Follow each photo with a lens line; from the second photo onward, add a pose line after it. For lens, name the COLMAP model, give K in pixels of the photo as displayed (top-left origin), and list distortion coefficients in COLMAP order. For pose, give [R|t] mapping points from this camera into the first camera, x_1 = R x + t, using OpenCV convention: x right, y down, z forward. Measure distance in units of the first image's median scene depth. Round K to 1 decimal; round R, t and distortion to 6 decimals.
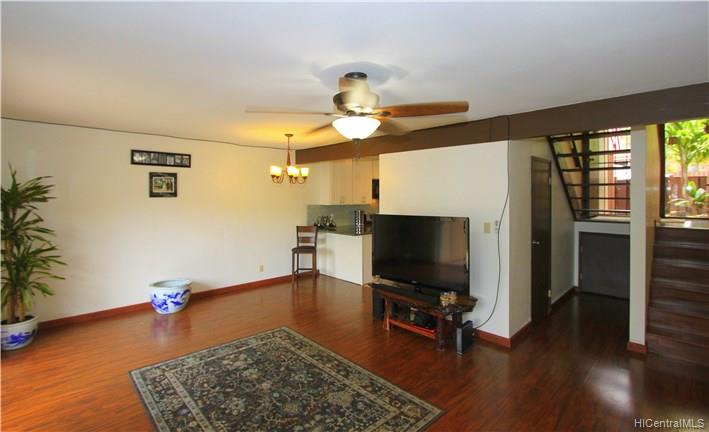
lens RADIAL K [[329.6, 0, 369.1], [0, 329.6, 197.9], [0, 0, 1]] dist [-0.015404, 0.000542]
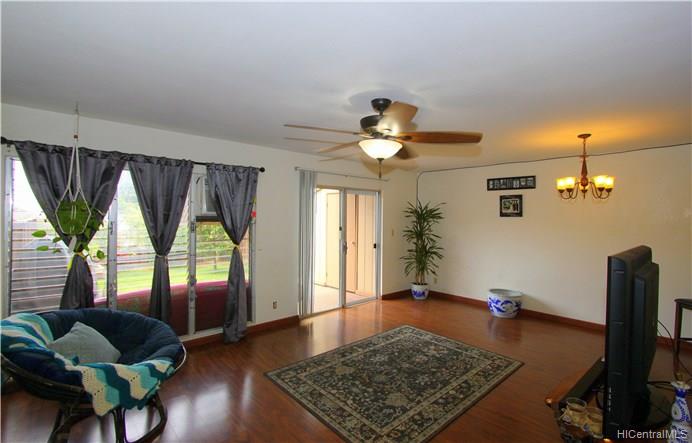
lens RADIAL K [[332.3, 0, 344.7], [0, 332.3, 217.3], [0, 0, 1]] dist [-0.004871, 0.000815]
pose [[-0.060937, 0.000637, -0.998141, 0.738793], [-0.017559, 0.999844, 0.001710, 0.010424], [0.997987, 0.017630, -0.060916, 0.648045]]
